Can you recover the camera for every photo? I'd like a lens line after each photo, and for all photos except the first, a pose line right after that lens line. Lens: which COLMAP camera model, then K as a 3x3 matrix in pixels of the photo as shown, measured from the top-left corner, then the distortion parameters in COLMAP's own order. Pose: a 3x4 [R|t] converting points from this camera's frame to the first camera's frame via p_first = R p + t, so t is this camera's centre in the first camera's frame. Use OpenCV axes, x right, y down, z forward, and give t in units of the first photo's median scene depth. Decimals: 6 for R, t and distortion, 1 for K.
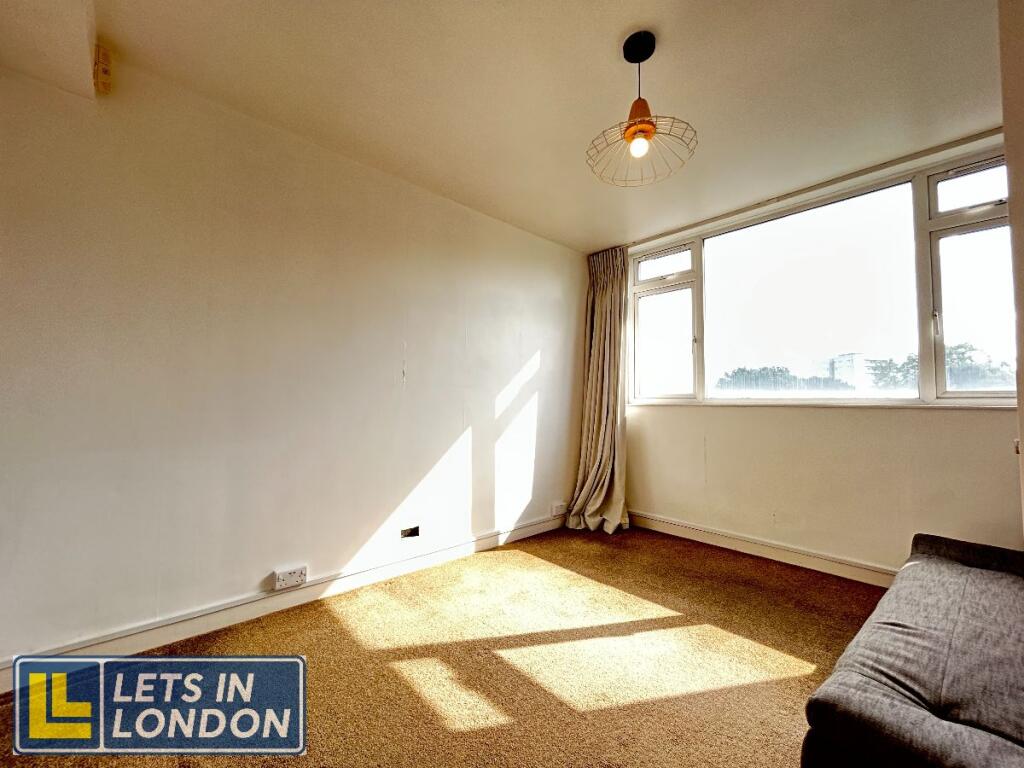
lens RADIAL K [[409.6, 0, 512.0], [0, 409.6, 384.0], [0, 0, 1]] dist [-0.001775, -0.000477]
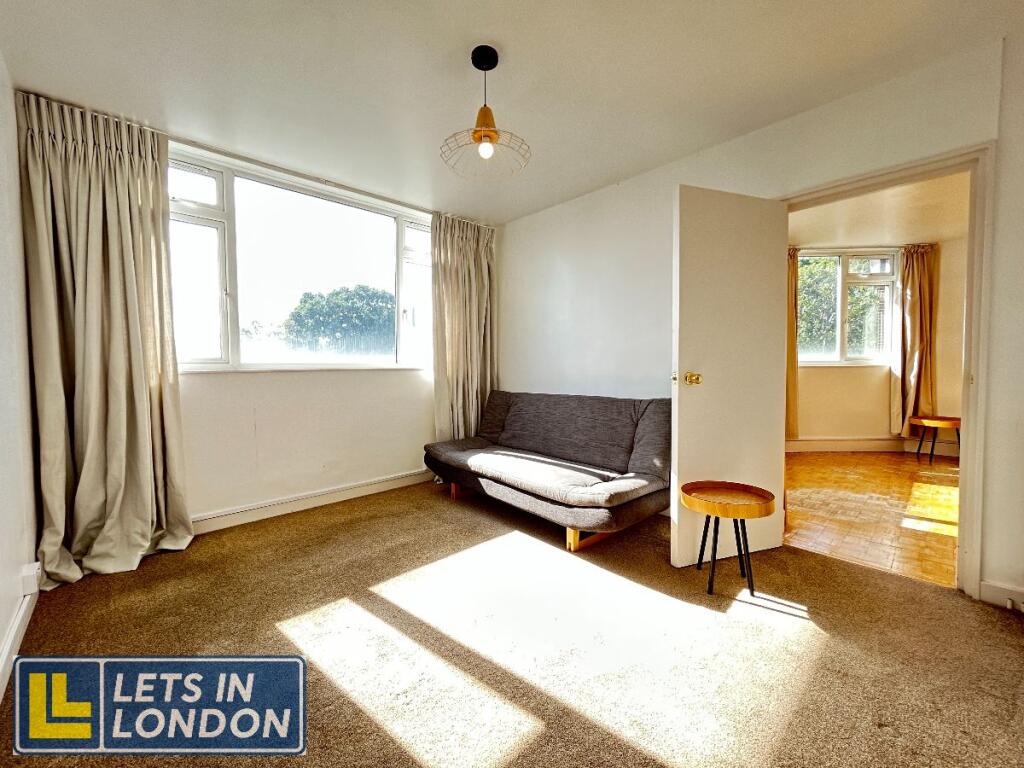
lens RADIAL K [[409.6, 0, 512.0], [0, 409.6, 384.0], [0, 0, 1]] dist [-0.001775, -0.000477]
pose [[-0.014361, -0.044251, 0.998917, -0.439646], [-0.025749, 0.998705, 0.043872, 0.027448], [-0.999565, -0.025091, -0.015482, 0.454850]]
